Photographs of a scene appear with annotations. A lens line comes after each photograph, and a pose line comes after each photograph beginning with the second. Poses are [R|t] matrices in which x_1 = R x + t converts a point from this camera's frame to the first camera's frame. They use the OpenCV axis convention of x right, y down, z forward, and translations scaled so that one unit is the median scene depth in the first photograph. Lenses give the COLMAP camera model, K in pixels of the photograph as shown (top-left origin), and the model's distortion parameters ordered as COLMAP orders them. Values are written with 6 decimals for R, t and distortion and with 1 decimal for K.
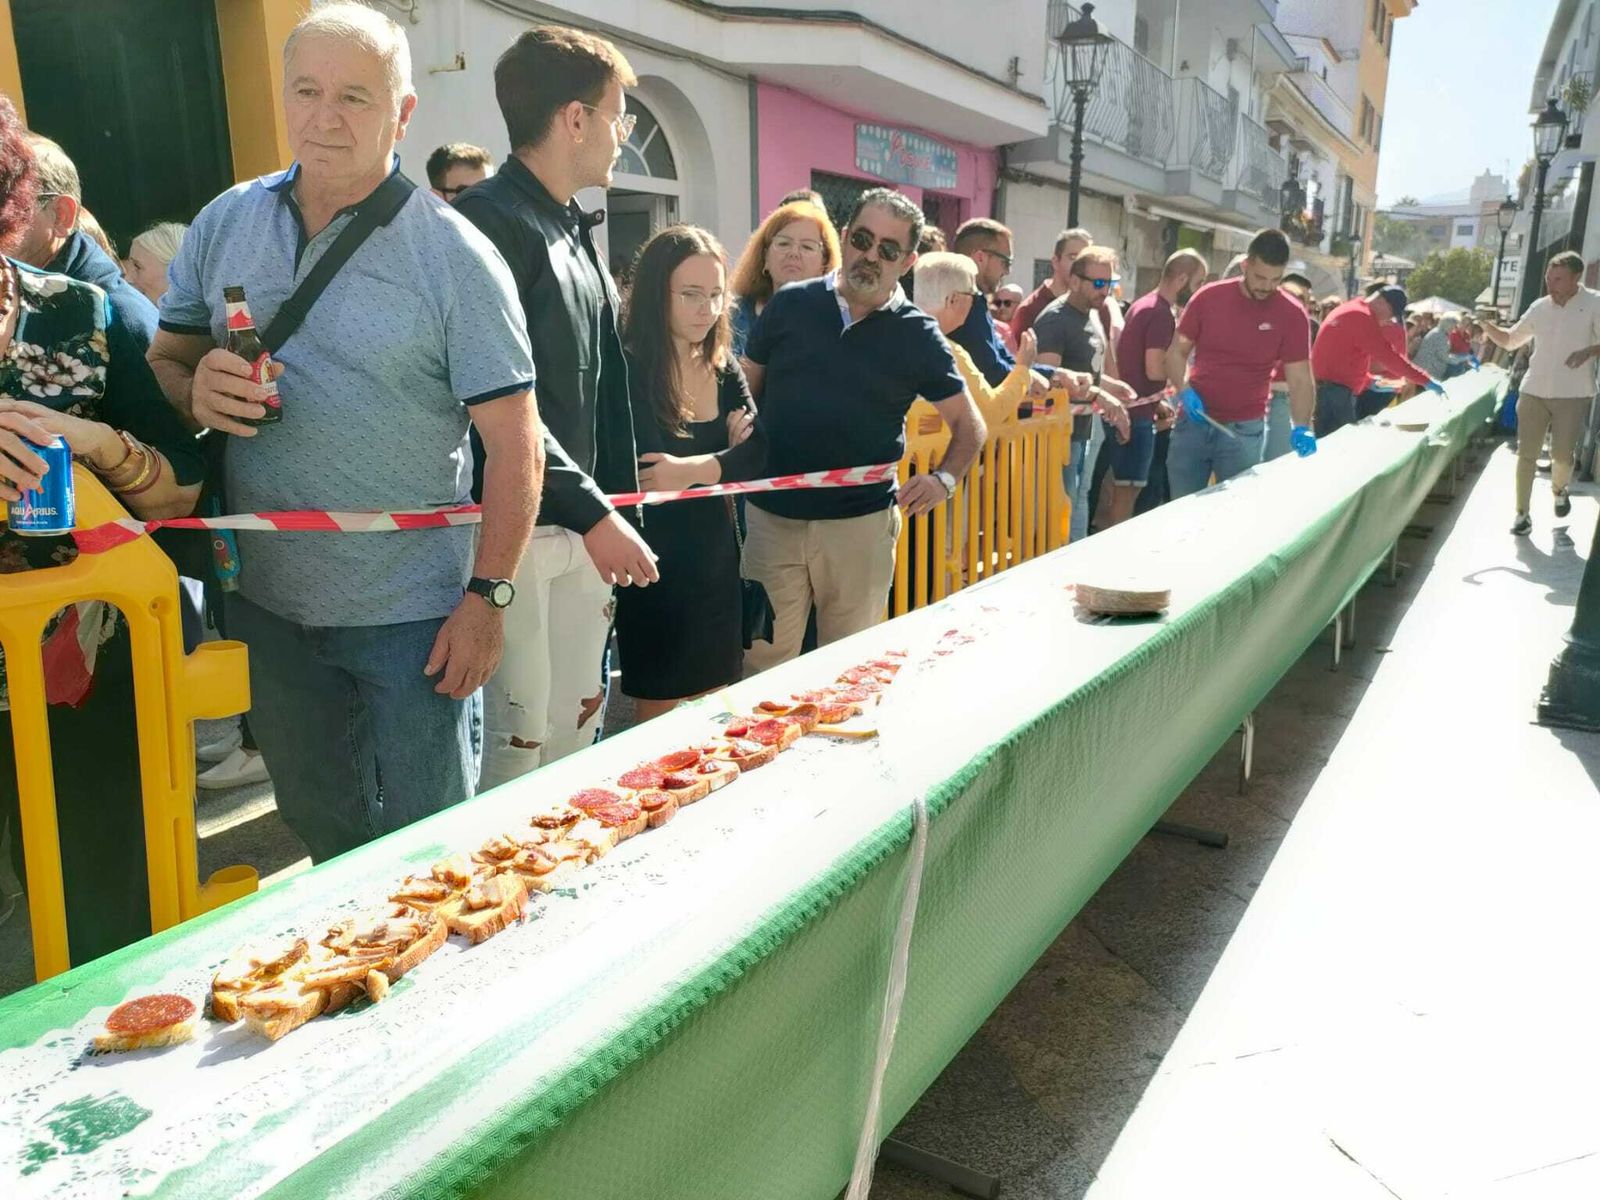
lens RADIAL K [[1208.1, 0, 812.2], [0, 1208.1, 597.3], [0, 0, 1]] dist [0.043178, -0.000578]
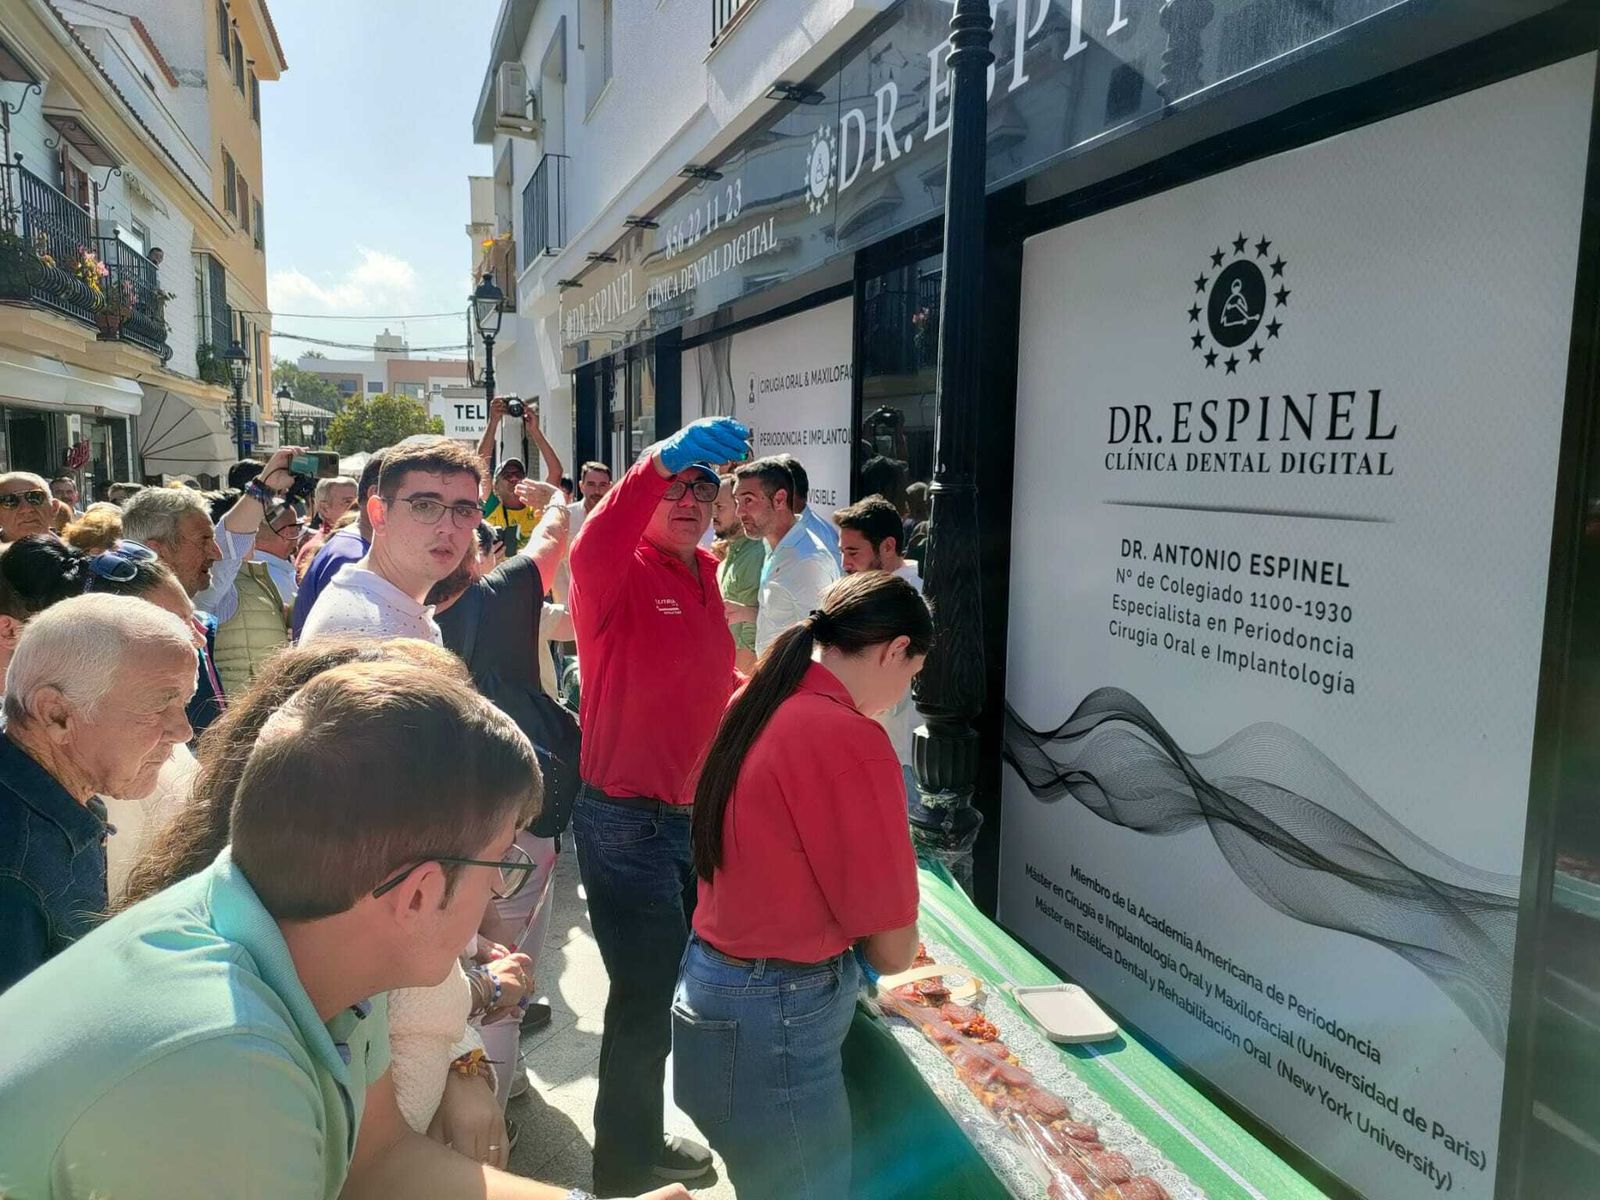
lens RADIAL K [[1208.1, 0, 812.2], [0, 1208.1, 597.3], [0, 0, 1]] dist [0.043178, -0.000578]
pose [[0.682810, -0.055786, 0.728463, 0.164022], [0.141790, 0.988241, -0.057224, -0.085833], [-0.716705, 0.142362, 0.682691, 0.342356]]
